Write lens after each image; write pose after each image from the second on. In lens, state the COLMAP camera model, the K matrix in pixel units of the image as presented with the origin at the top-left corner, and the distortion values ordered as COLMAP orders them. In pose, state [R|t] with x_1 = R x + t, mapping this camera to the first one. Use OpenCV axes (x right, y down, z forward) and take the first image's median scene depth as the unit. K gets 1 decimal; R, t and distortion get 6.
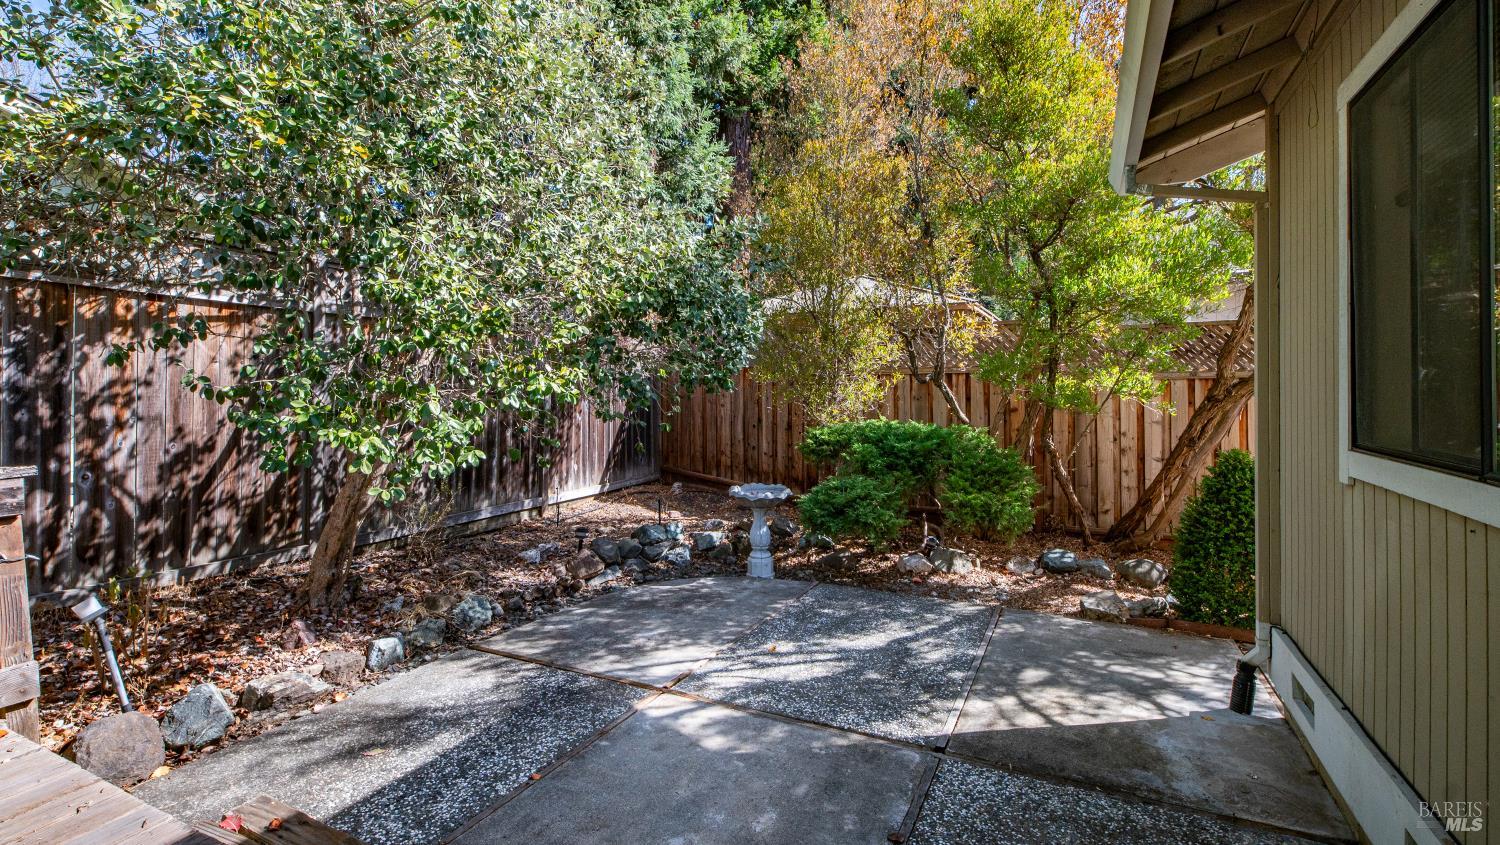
lens RADIAL K [[687.4, 0, 738.3], [0, 687.4, 390.3], [0, 0, 1]] dist [0.019758, -0.017391]
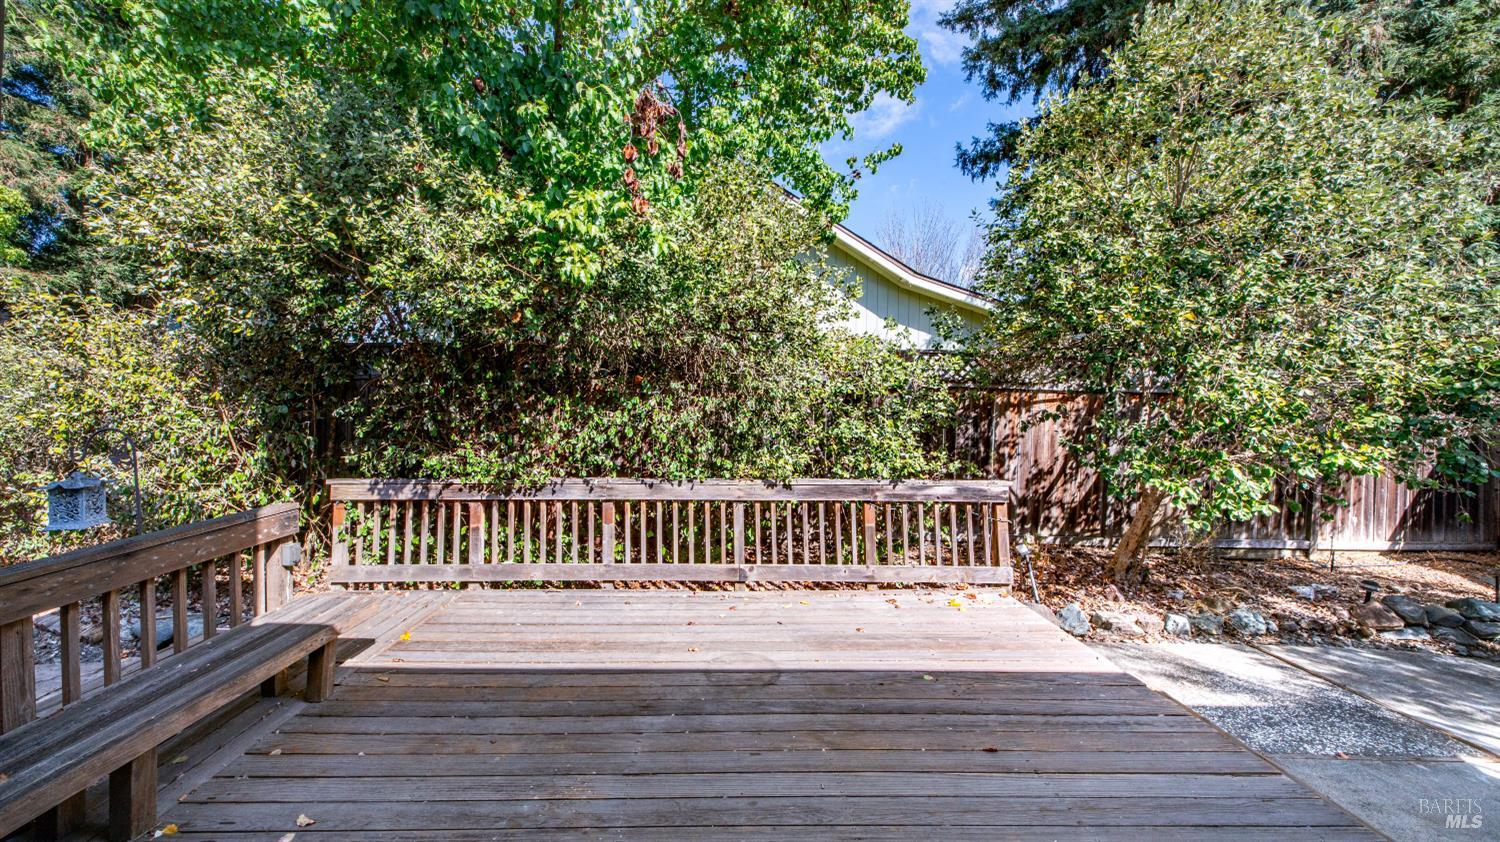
lens RADIAL K [[507.0, 0, 721.4], [0, 507.0, 406.5], [0, 0, 1]] dist [0.001087, -0.002144]
pose [[0.450270, 0.010467, -0.892831, 0.024605], [-0.021035, 0.999778, 0.001112, -0.072382], [0.892645, 0.018280, 0.450390, -0.365738]]
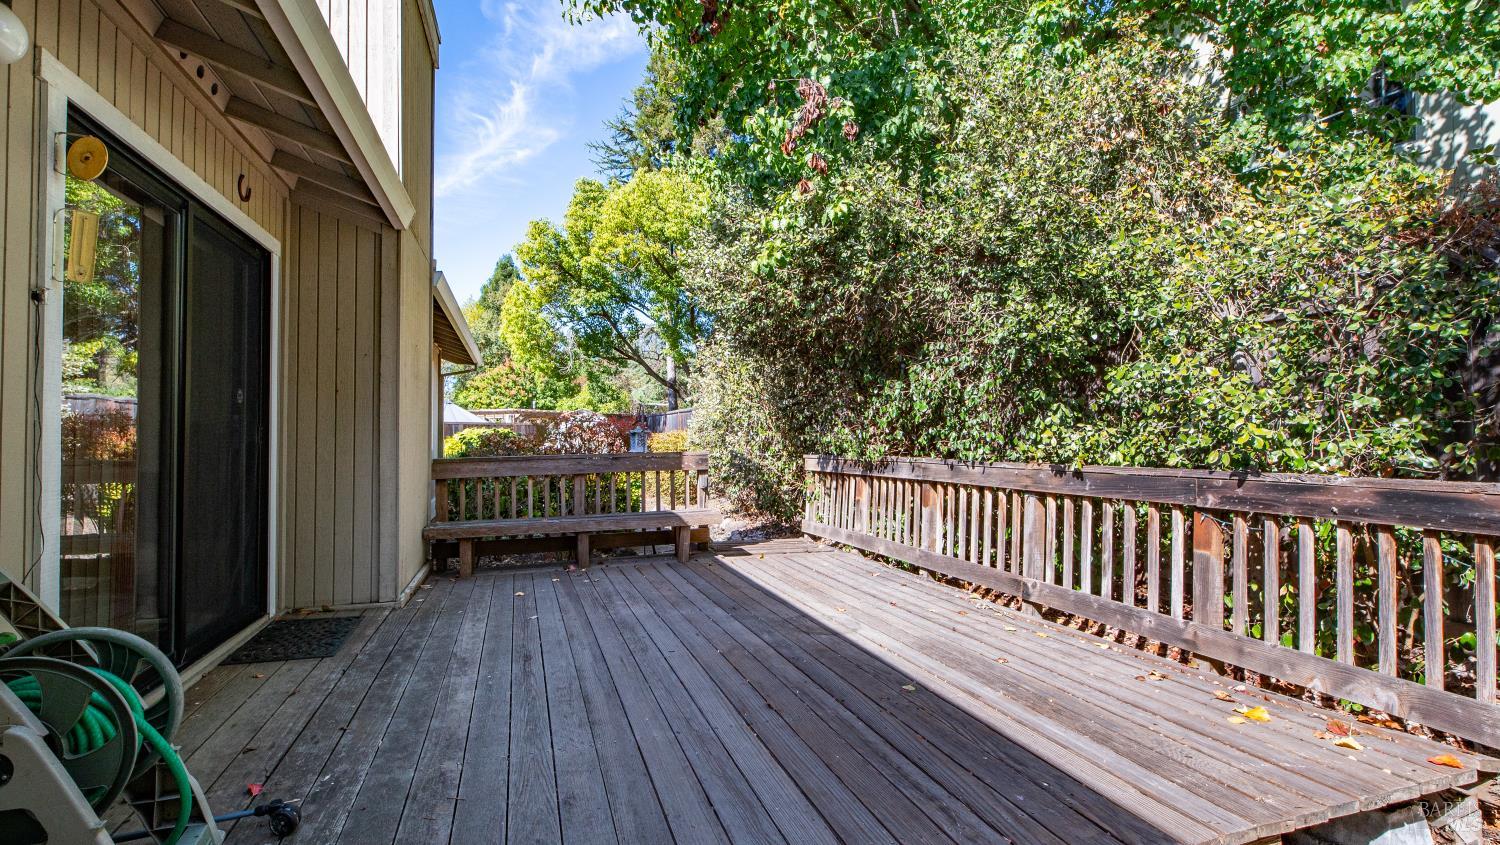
lens RADIAL K [[670.6, 0, 745.9], [0, 670.6, 420.7], [0, 0, 1]] dist [0.000611, -0.000974]
pose [[-0.704862, -0.010032, -0.709274, 0.133976], [0.001627, 0.999875, -0.015758, 0.026760], [0.709343, -0.012261, -0.704757, 0.525207]]
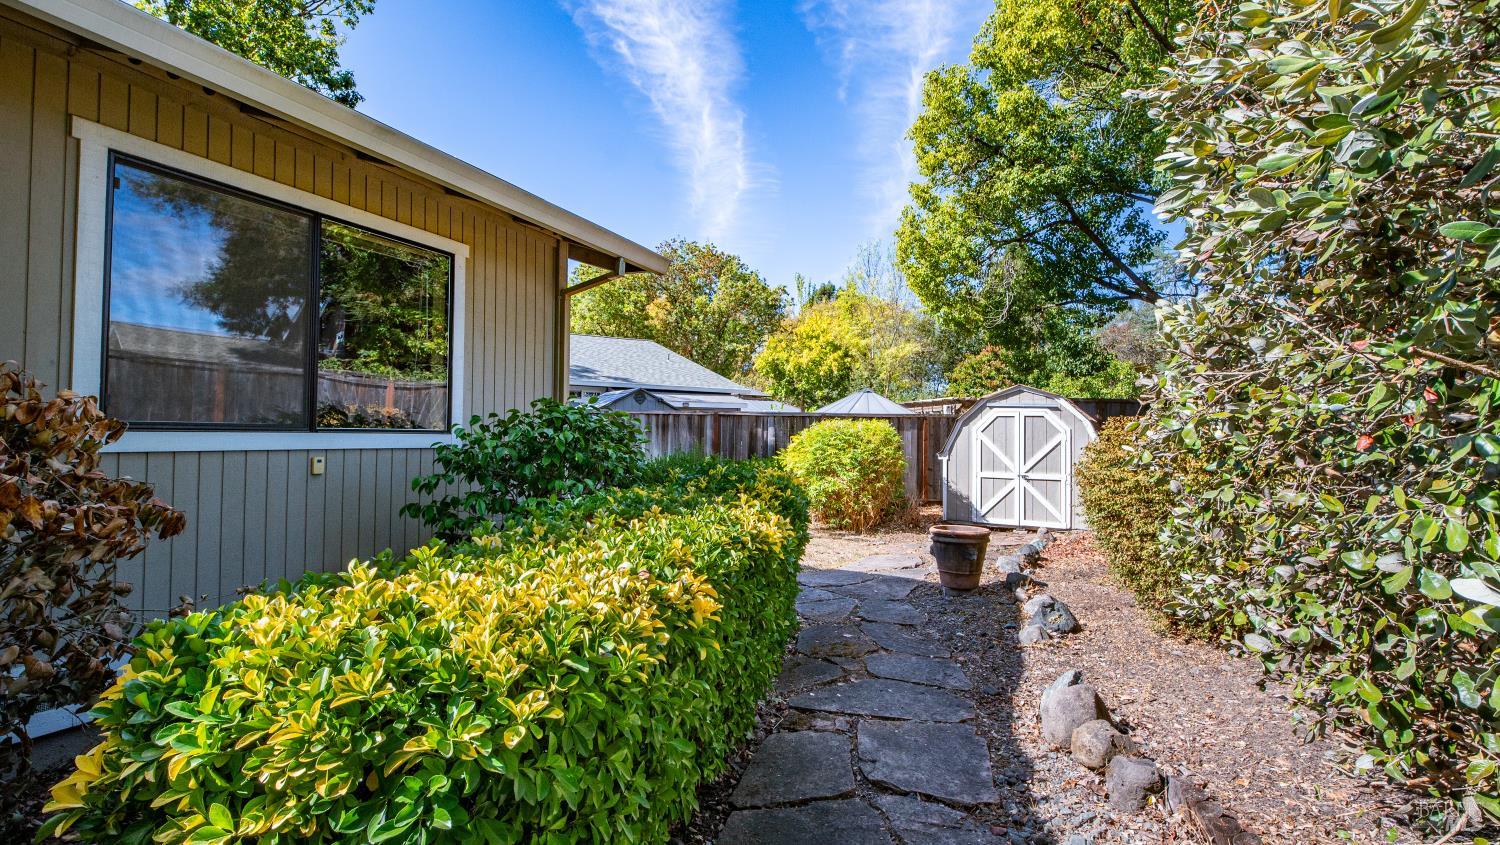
lens RADIAL K [[670.6, 0, 745.9], [0, 670.6, 420.7], [0, 0, 1]] dist [0.000611, -0.000974]
pose [[-0.999614, -0.001356, -0.027753, -1.214230], [-0.000775, 0.999780, -0.020946, 0.061525], [0.027776, -0.020916, -0.999395, -0.985807]]
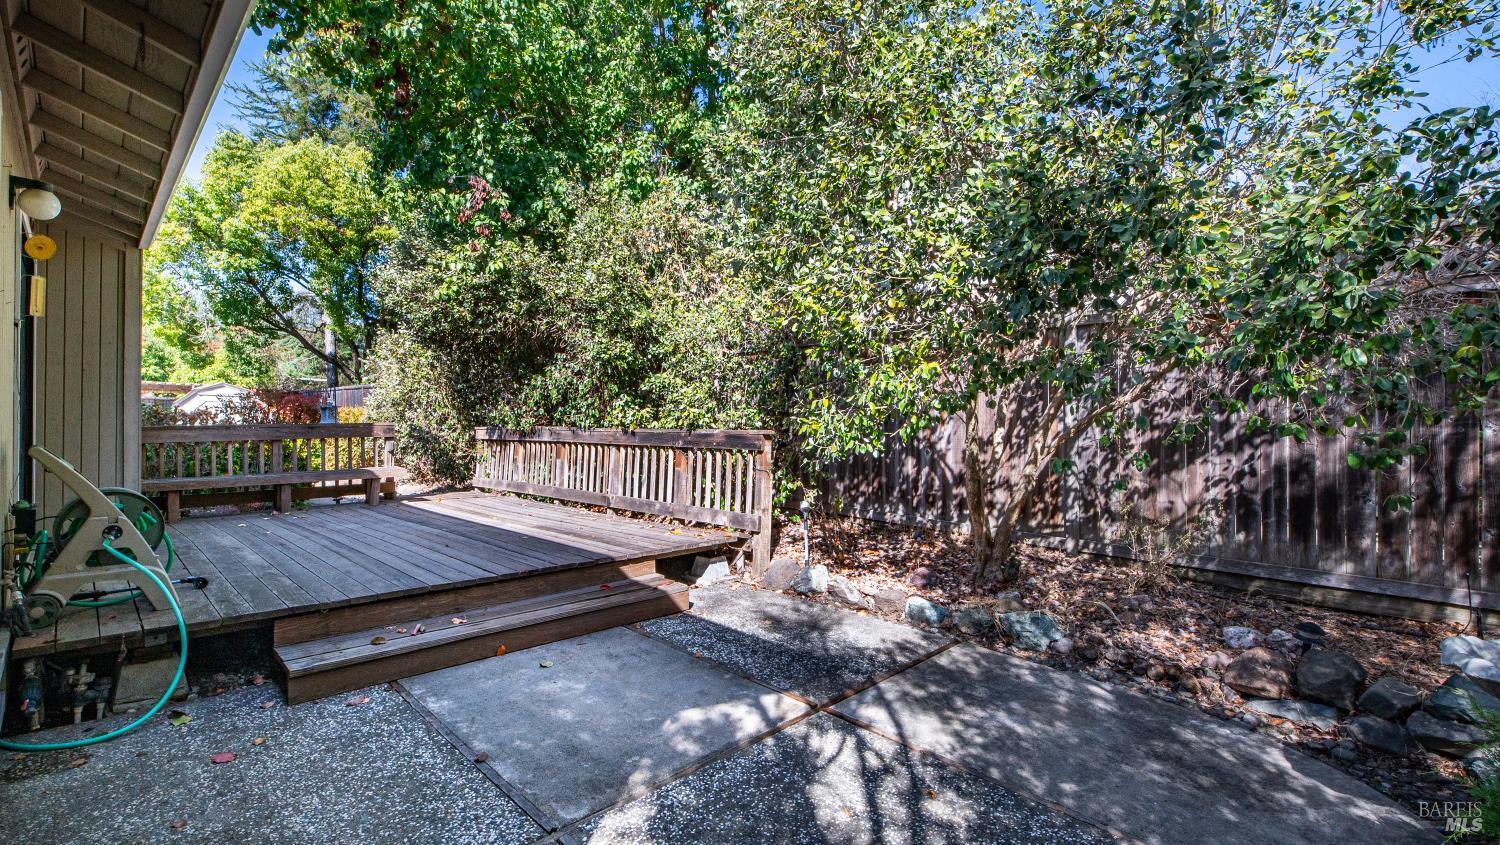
lens RADIAL K [[670.6, 0, 745.9], [0, 670.6, 420.7], [0, 0, 1]] dist [0.000611, -0.000974]
pose [[-0.317941, 0.005575, -0.948094, 0.639391], [-0.011098, 0.999892, 0.009601, 0.035527], [0.948046, 0.013575, -0.317845, 0.982832]]
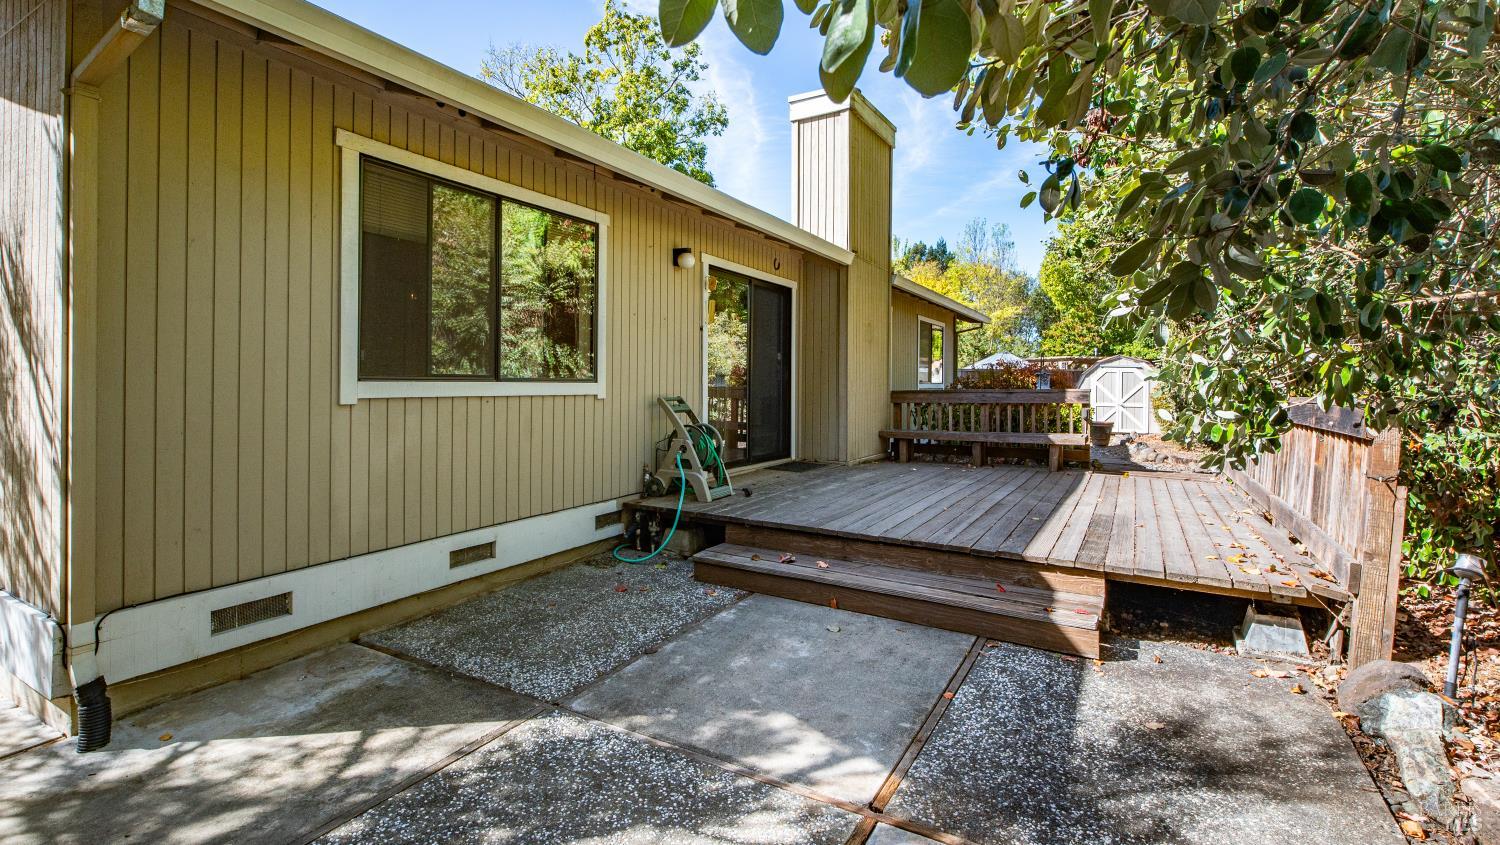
lens RADIAL K [[676.2, 0, 742.6], [0, 676.2, 379.9], [0, 0, 1]] dist [0.004037, -0.000146]
pose [[-0.997952, 0.001255, 0.063950, -0.028752], [0.001173, 0.999998, -0.001324, 0.047582], [-0.063952, -0.001246, -0.997952, 1.324082]]
